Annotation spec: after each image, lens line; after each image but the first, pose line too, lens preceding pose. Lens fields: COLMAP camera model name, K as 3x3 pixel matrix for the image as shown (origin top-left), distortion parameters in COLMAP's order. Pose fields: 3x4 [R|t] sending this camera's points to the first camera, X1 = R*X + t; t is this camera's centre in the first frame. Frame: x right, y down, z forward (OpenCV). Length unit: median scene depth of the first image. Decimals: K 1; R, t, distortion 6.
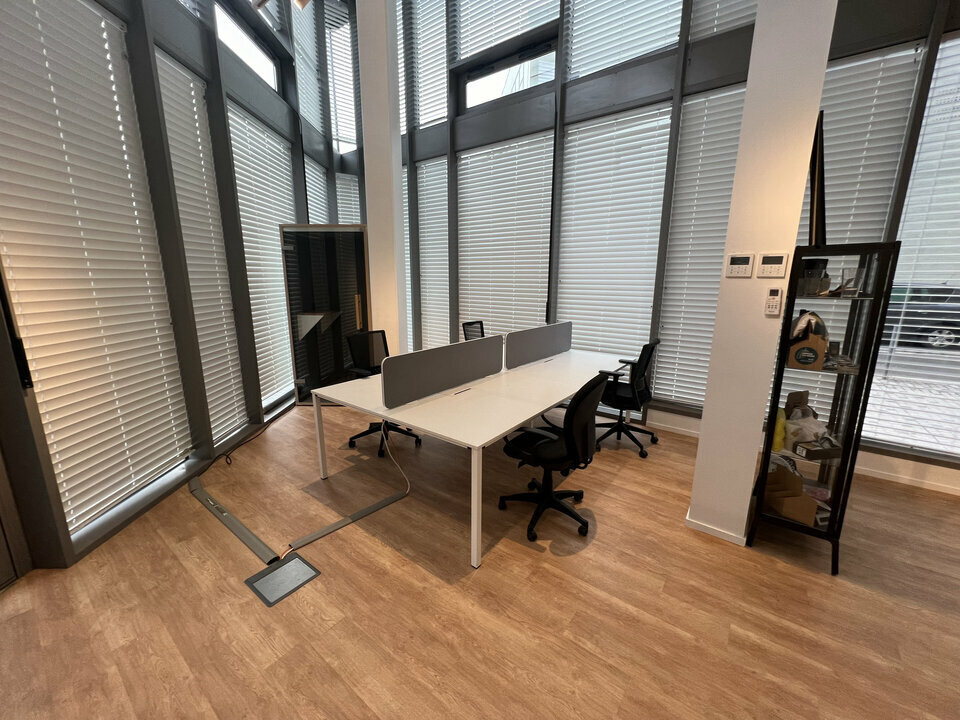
lens RADIAL K [[384.9, 0, 475.1], [0, 384.9, 357.8], [0, 0, 1]] dist [0.003558, 0.000039]
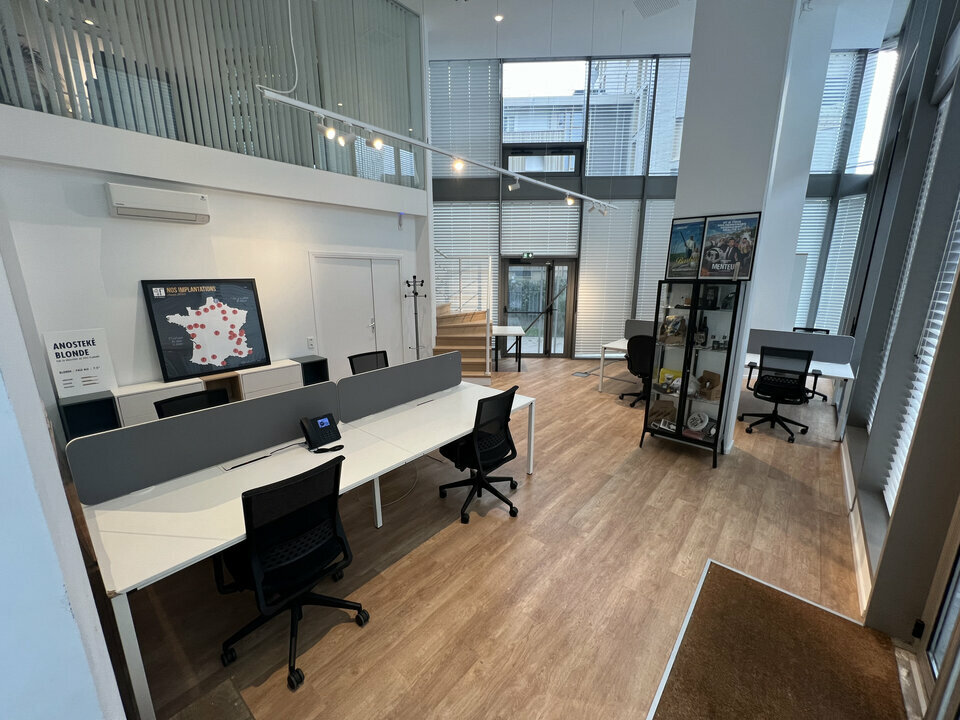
lens RADIAL K [[384.9, 0, 475.1], [0, 384.9, 357.8], [0, 0, 1]] dist [0.003558, 0.000039]
pose [[-0.061622, 0.217748, -0.974058, 2.775294], [-0.205901, 0.952147, 0.225876, -0.136957], [0.976631, 0.214478, -0.013839, 0.107496]]
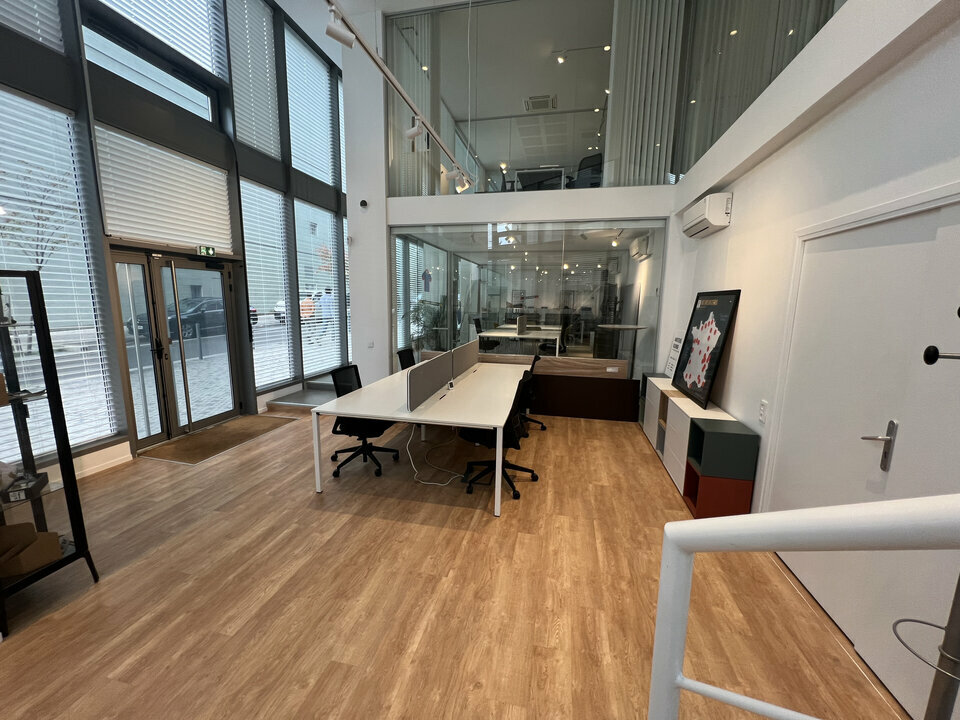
lens RADIAL K [[383.5, 0, 477.3], [0, 383.5, 361.6], [0, 0, 1]] dist [-0.002028, 0.000133]
pose [[-0.418505, -0.150247, 0.895701, -0.351608], [0.175448, 0.954270, 0.242048, -0.082102], [-0.891107, 0.258447, -0.373006, 0.303069]]
